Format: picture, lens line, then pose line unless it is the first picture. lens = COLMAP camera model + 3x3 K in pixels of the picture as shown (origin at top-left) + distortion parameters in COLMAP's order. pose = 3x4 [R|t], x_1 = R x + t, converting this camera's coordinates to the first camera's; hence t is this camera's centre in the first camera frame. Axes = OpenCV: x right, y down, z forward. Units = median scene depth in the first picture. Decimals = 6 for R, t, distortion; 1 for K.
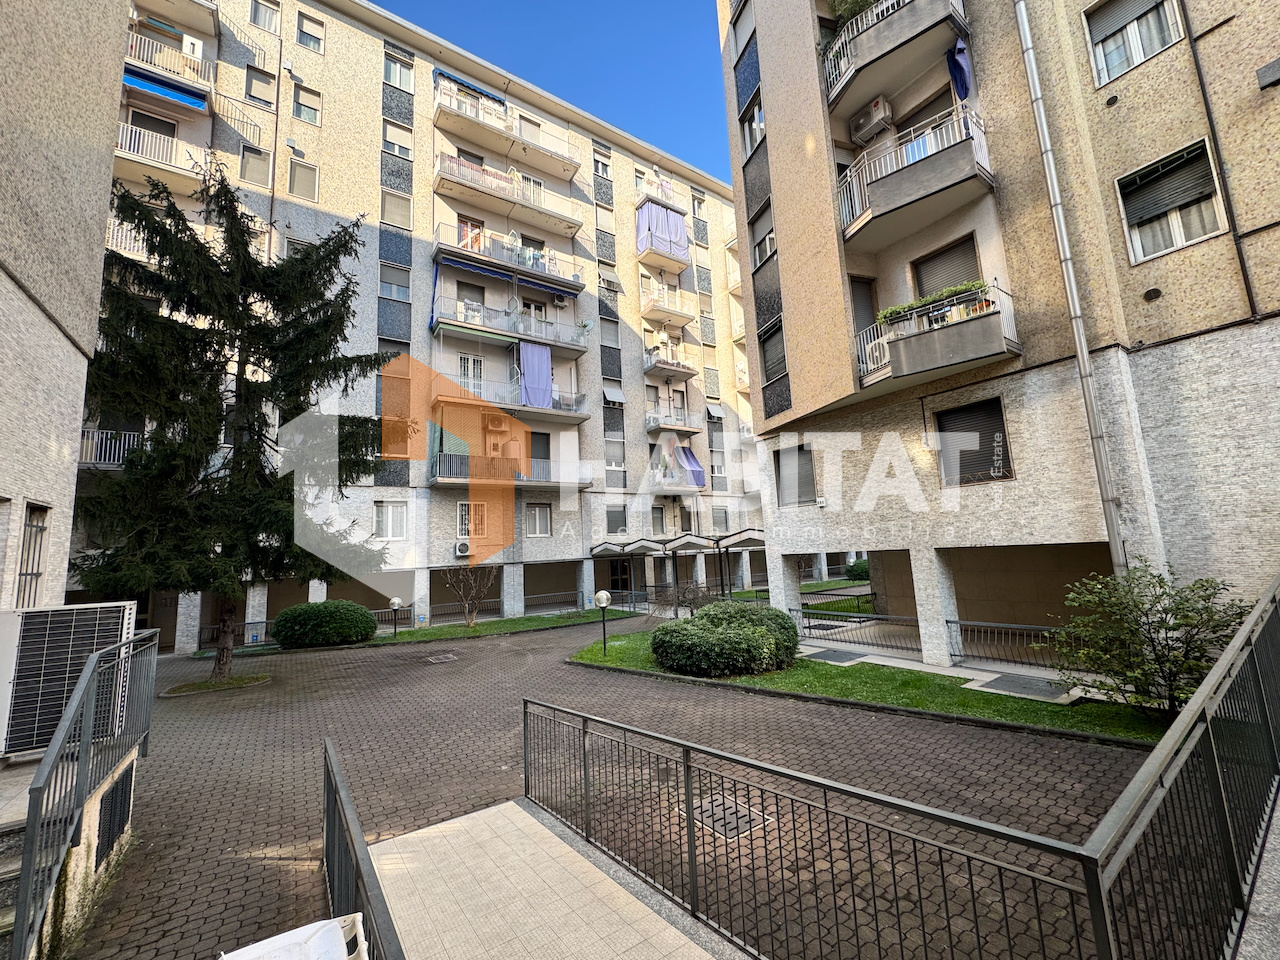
lens RADIAL K [[511.0, 0, 640.0], [0, 511.0, 480.0], [0, 0, 1]] dist [-0.001401, 0.000130]
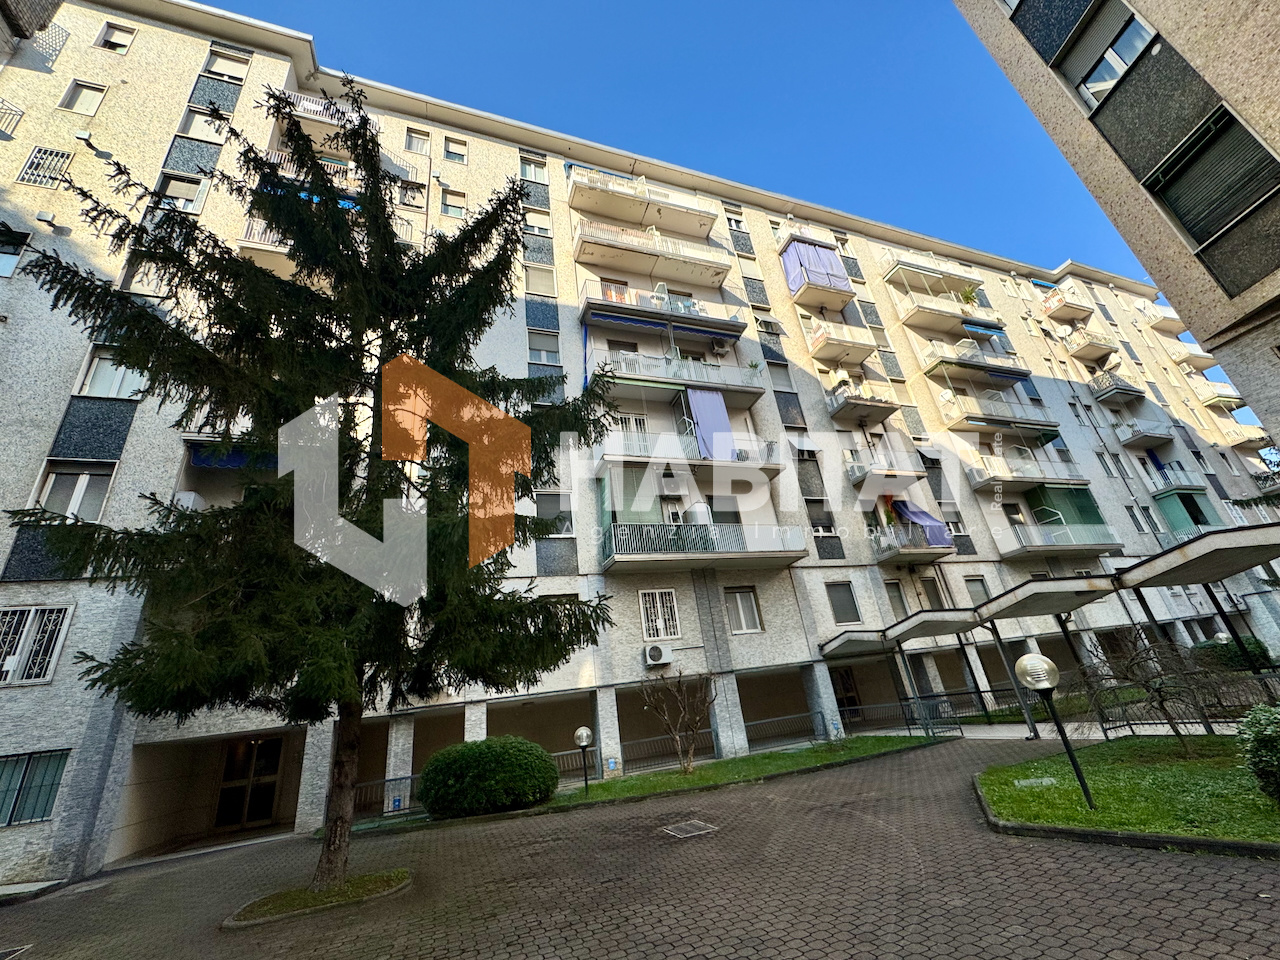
lens RADIAL K [[511.0, 0, 640.0], [0, 511.0, 480.0], [0, 0, 1]] dist [-0.001401, 0.000130]
pose [[0.964954, -0.167713, -0.201832, -0.163227], [0.109962, 0.956759, -0.269296, 0.082244], [0.238269, 0.237665, 0.941671, 0.236247]]
